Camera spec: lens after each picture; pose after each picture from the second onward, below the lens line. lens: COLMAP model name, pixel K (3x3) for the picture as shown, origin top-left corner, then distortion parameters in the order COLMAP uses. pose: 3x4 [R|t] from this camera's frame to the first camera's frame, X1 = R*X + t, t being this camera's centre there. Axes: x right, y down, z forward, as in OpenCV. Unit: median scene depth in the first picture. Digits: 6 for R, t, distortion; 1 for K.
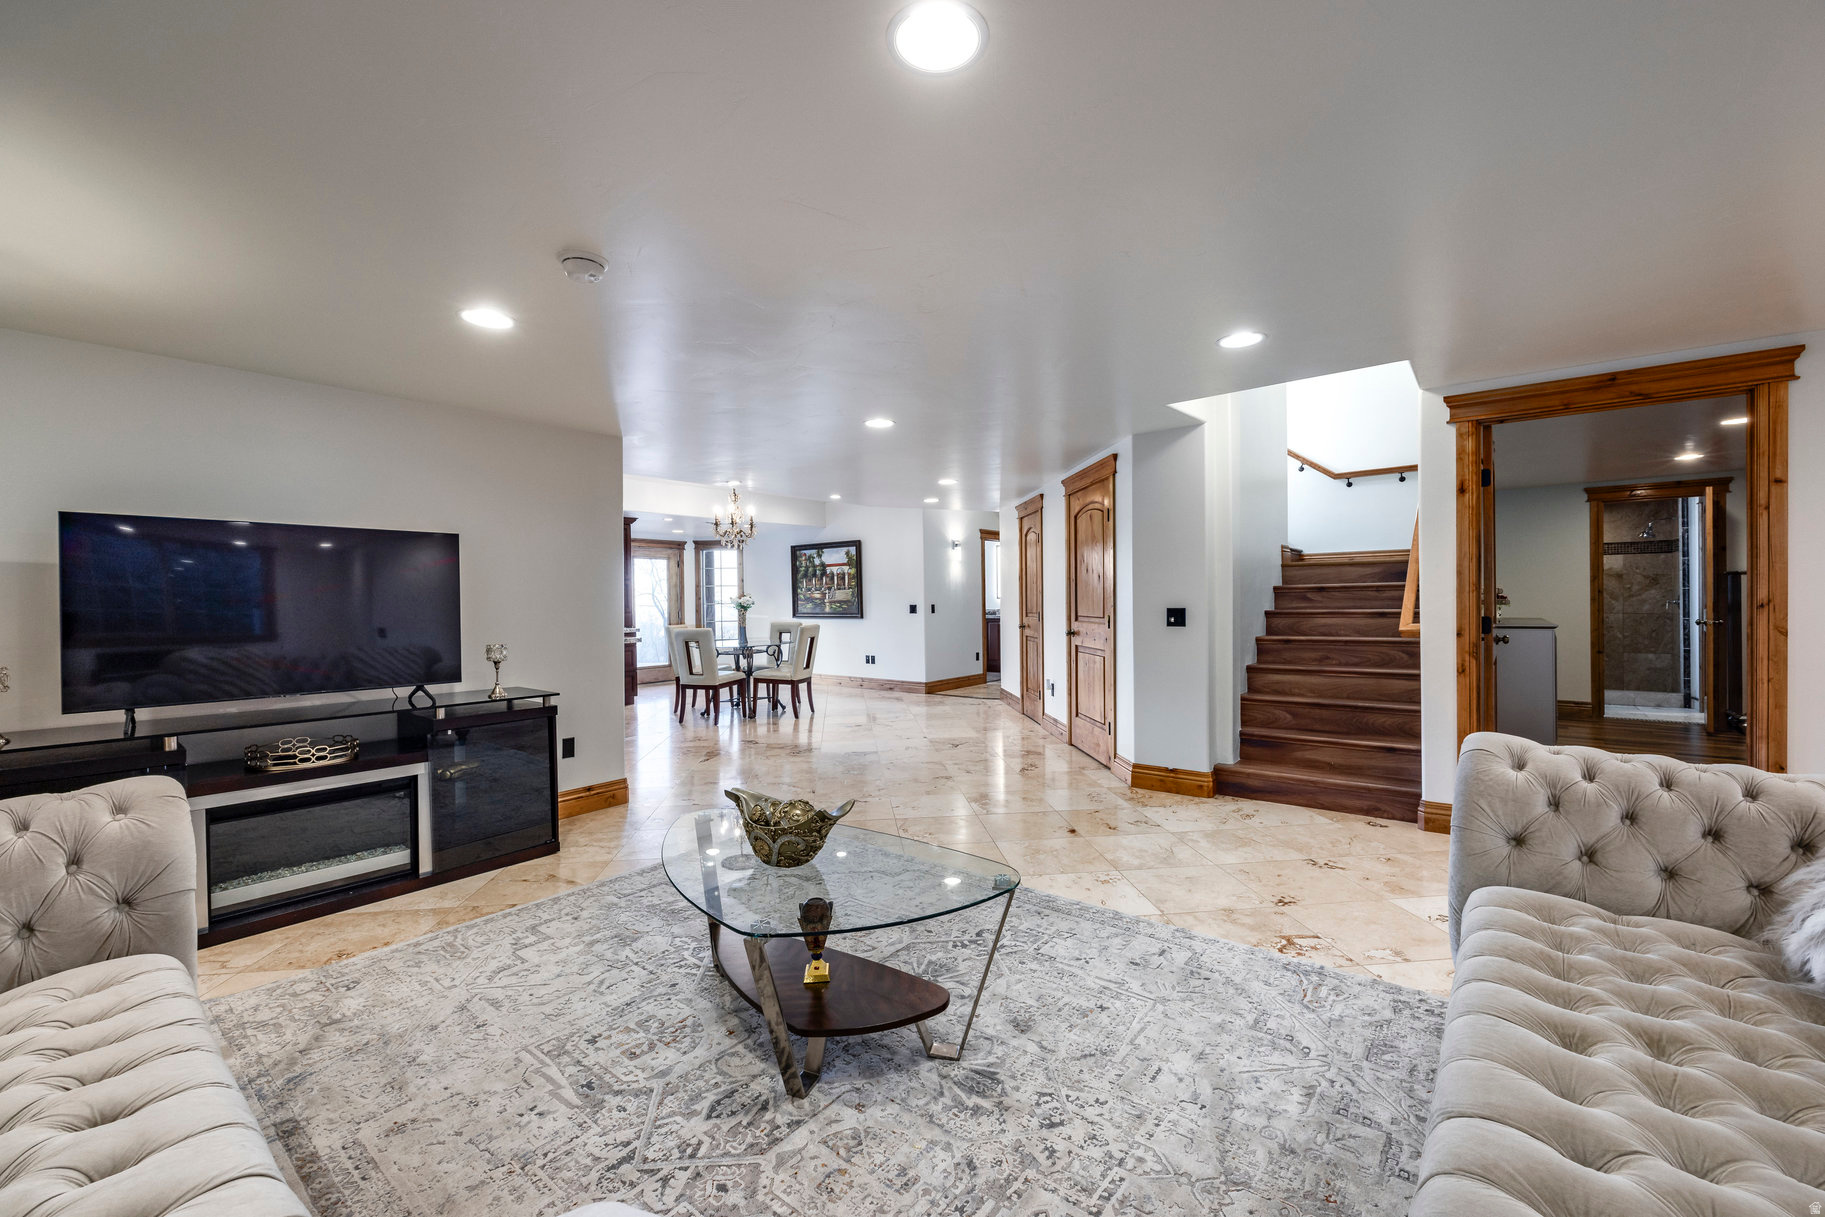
lens RADIAL K [[744.1, 0, 908.0], [0, 744.1, 607.7], [0, 0, 1]] dist [0.000280, 0.000034]
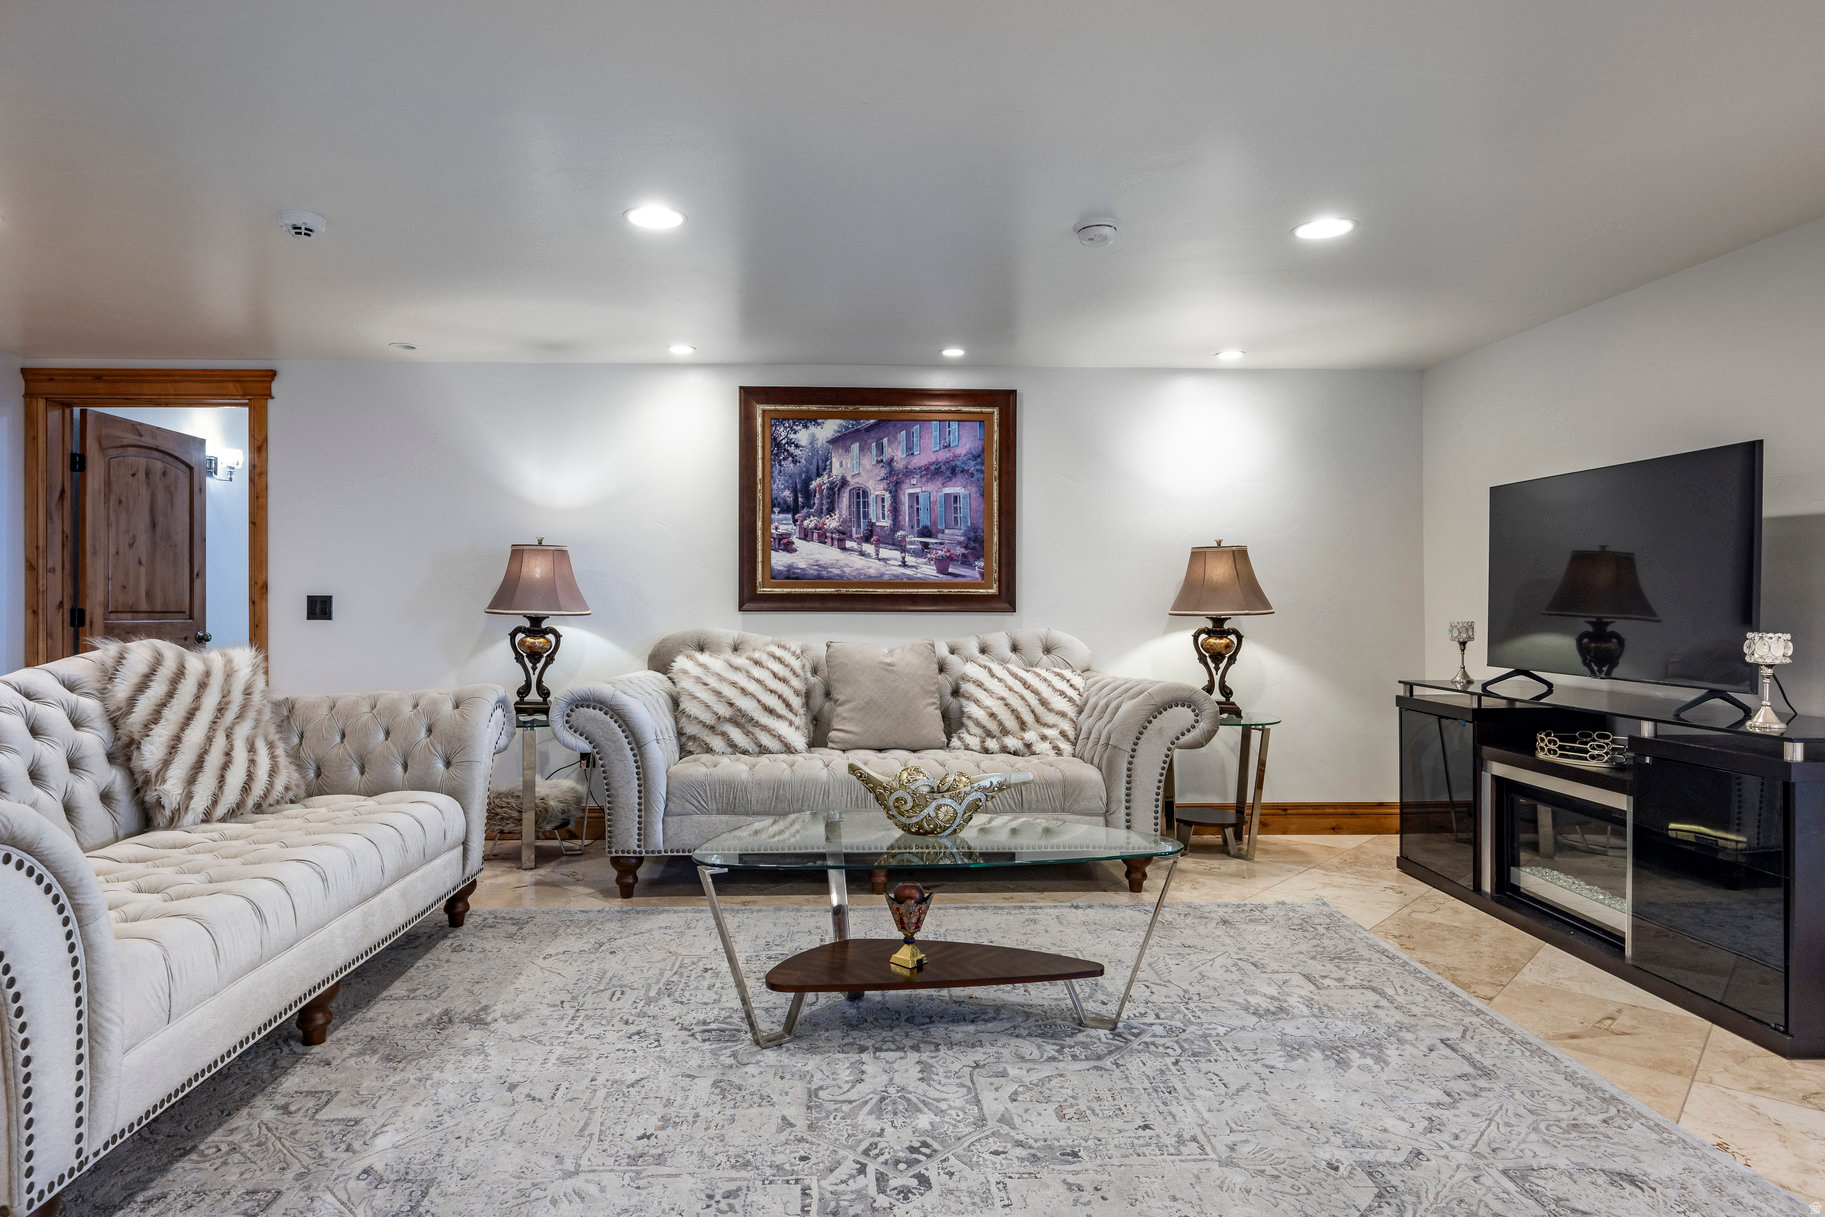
lens RADIAL K [[1131.8, 0, 907.2], [0, 1131.8, 608.2], [0, 0, 1]] dist [0.004648, -0.000009]
pose [[-0.748113, 0.016628, -0.663363, 0.597555], [0.004923, 0.999798, 0.019509, 0.014368], [0.663553, 0.011329, -0.748043, 1.502202]]
